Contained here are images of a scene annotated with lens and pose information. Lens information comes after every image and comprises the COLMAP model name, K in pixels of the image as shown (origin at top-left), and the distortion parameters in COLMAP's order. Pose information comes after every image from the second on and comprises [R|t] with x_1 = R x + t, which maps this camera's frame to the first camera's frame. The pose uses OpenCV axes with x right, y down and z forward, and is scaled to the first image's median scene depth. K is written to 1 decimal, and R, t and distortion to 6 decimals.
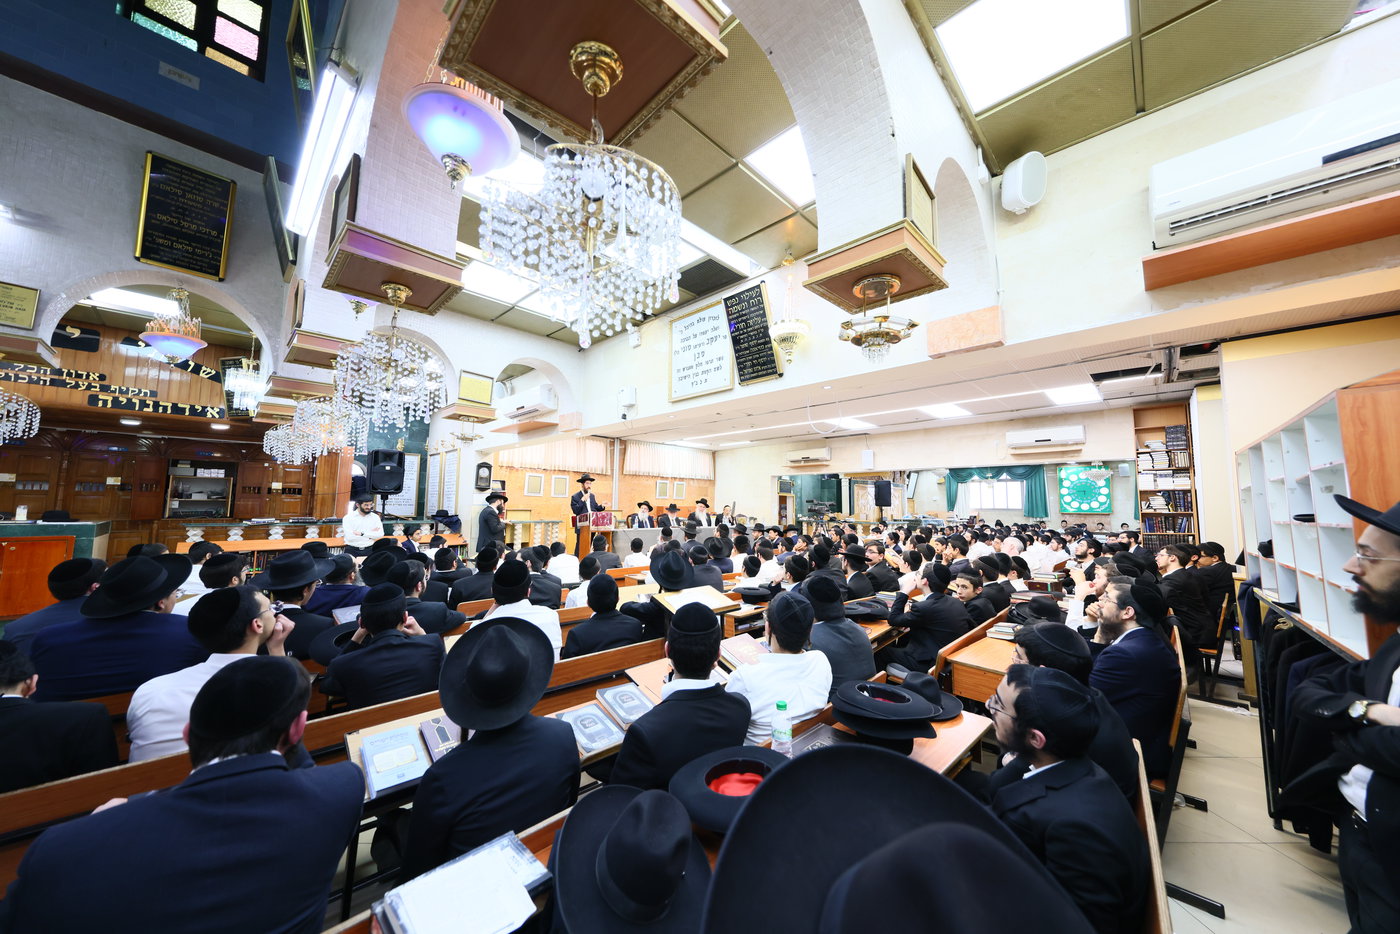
lens RADIAL K [[476.9, 0, 698.7], [0, 476.9, 463.7], [0, 0, 1]] dist [0.000128, 0.000007]
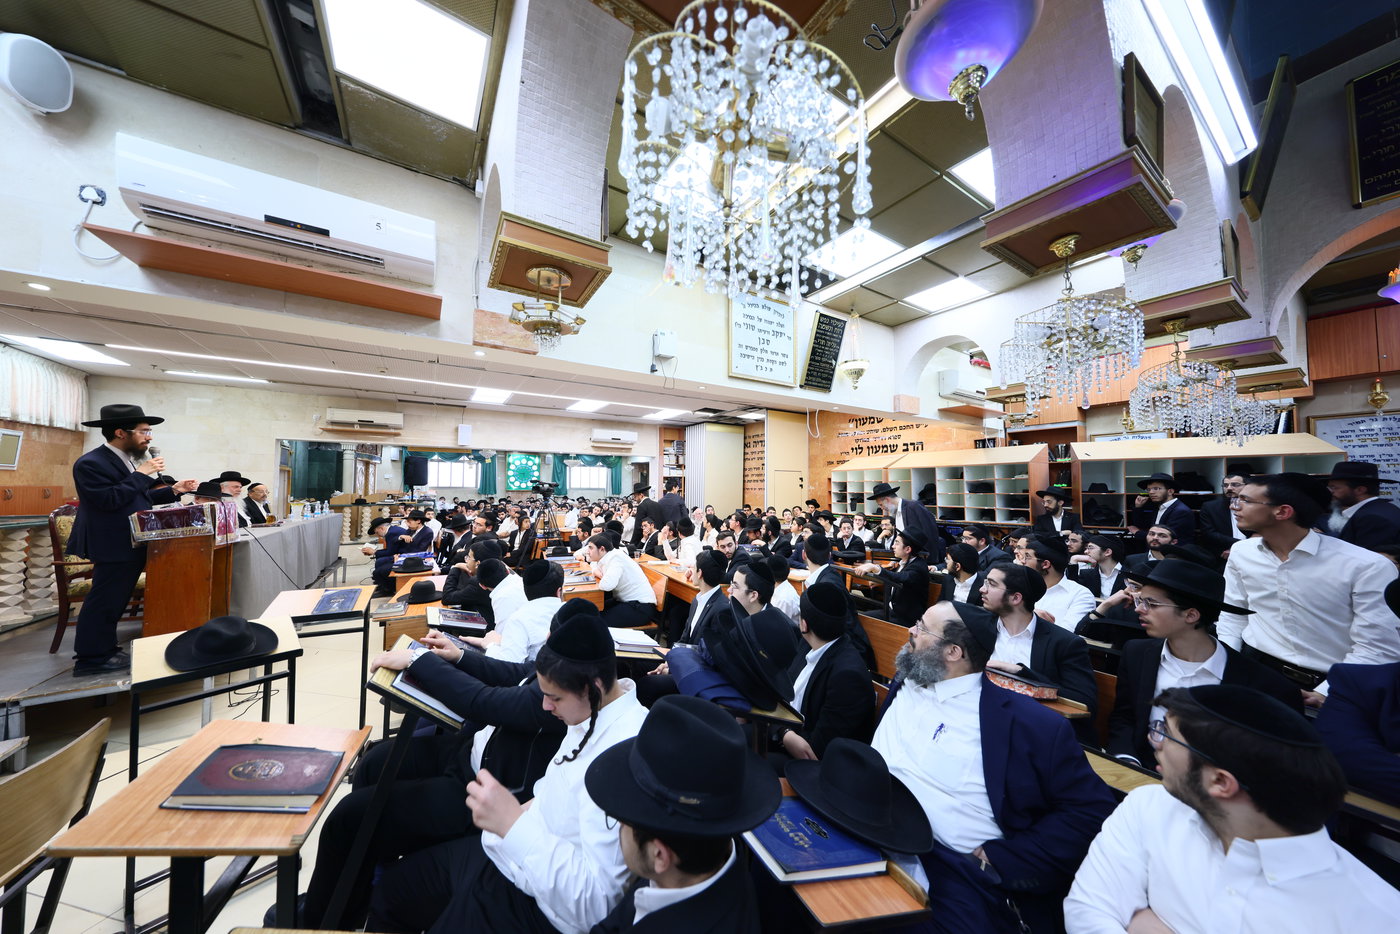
lens RADIAL K [[436.6, 0, 708.6], [0, 436.6, 470.4], [0, 0, 1]] dist [0.000215, -0.000028]
pose [[0.219947, 0.032951, 0.974955, -0.321454], [-0.090537, 0.995805, -0.013231, 0.024212], [-0.971301, -0.085359, 0.222007, 0.307262]]
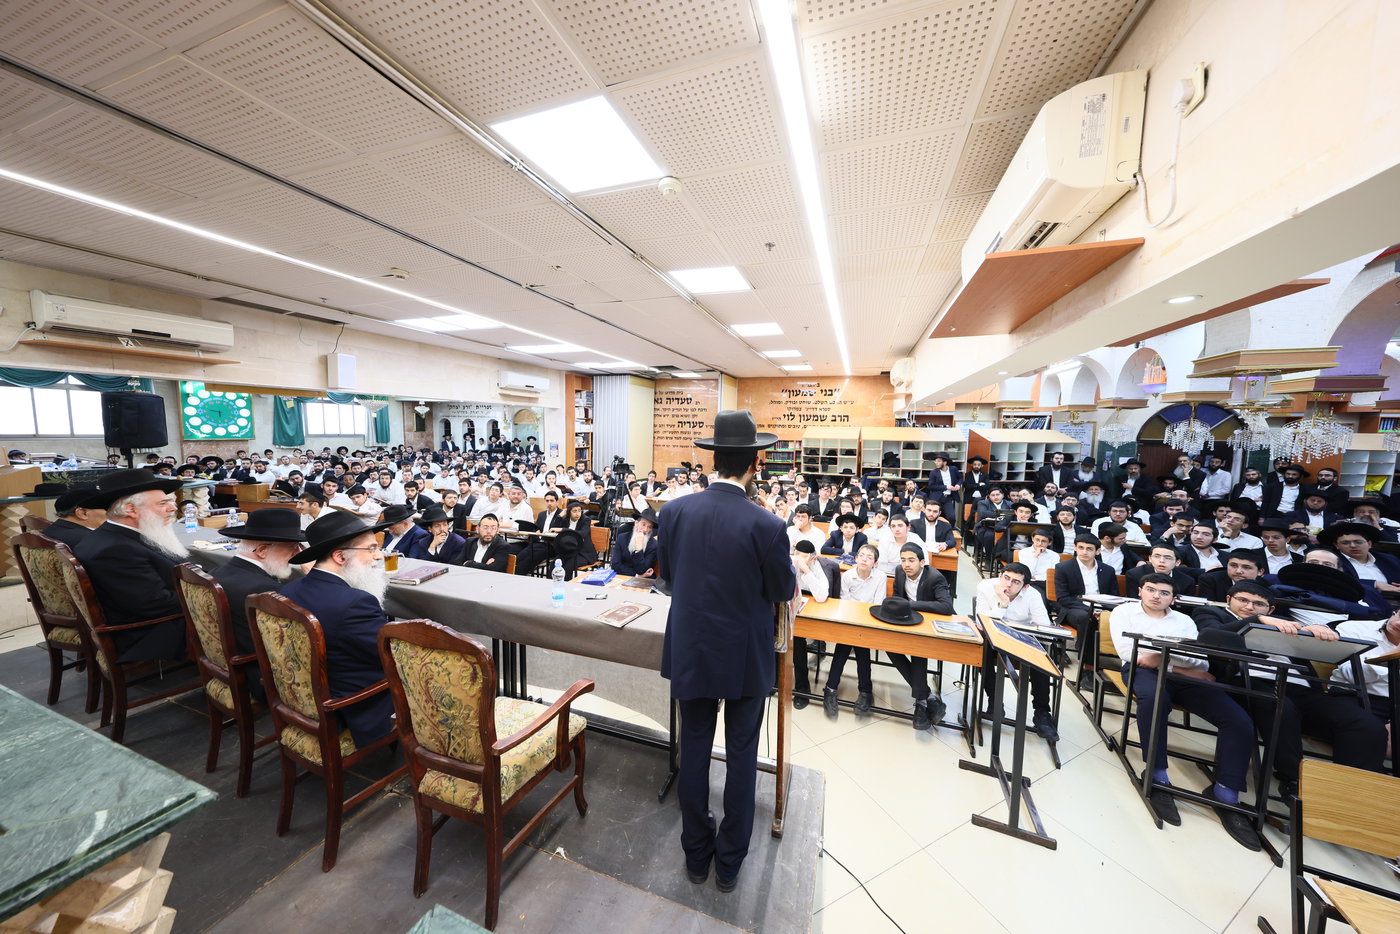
lens RADIAL K [[436.6, 0, 702.0], [0, 436.6, 468.6], [0, 0, 1]] dist [0.000215, -0.000028]
pose [[-0.424177, -0.101138, 0.899914, -0.276091], [-0.106267, 0.992437, 0.061447, 0.025555], [-0.899322, -0.069566, -0.431717, 0.737558]]
